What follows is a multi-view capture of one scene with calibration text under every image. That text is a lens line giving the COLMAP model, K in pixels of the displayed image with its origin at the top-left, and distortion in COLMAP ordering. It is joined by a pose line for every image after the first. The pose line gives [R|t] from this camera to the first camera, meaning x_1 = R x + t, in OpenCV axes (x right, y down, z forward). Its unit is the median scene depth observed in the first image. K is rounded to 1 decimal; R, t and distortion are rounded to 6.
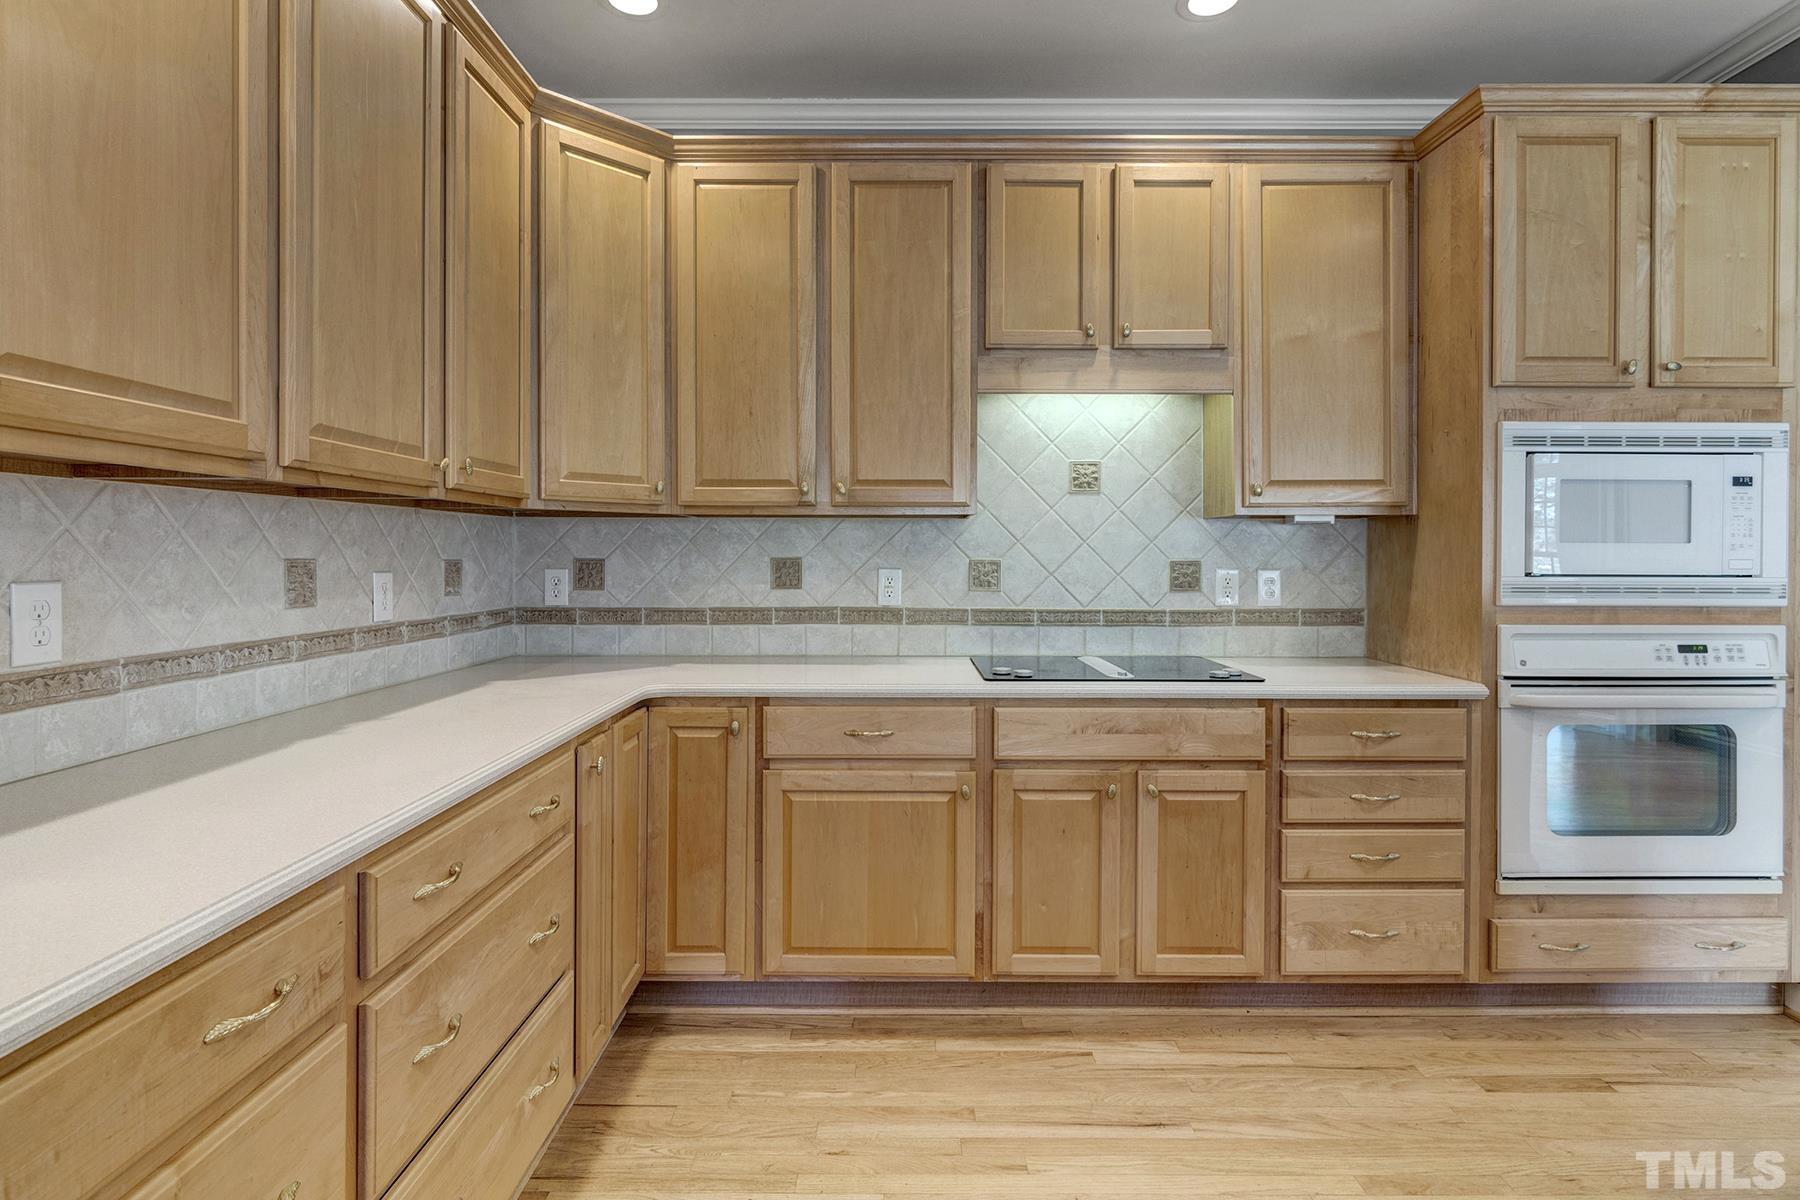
lens RADIAL K [[915.4, 0, 891.6], [0, 915.4, 556.5], [0, 0, 1]] dist [-0.010895, -0.001491]
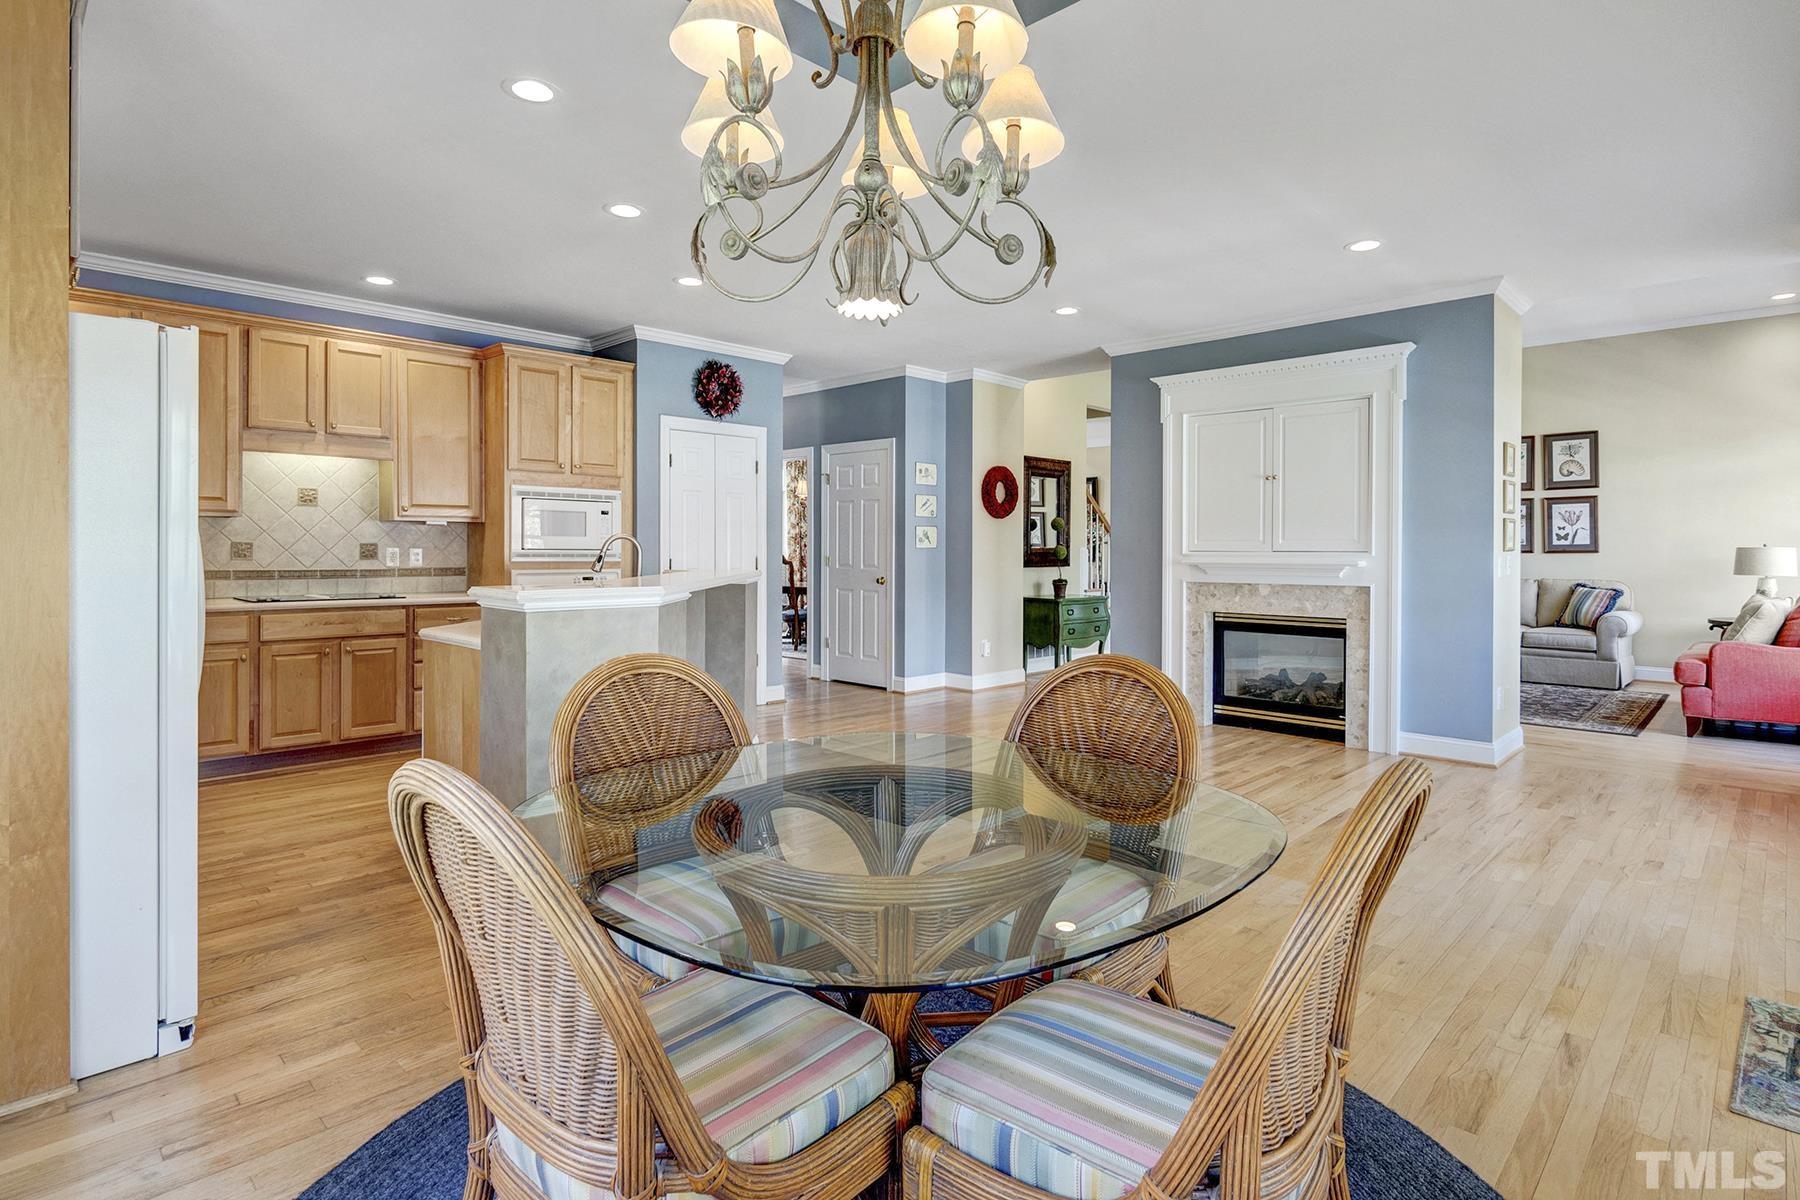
lens RADIAL K [[915.4, 0, 891.6], [0, 915.4, 556.5], [0, 0, 1]] dist [-0.010895, -0.001491]
pose [[0.692857, -0.004384, 0.721062, -0.360972], [-0.002443, 0.999961, 0.008428, 0.017212], [-0.721071, -0.007601, 0.692820, -1.354944]]
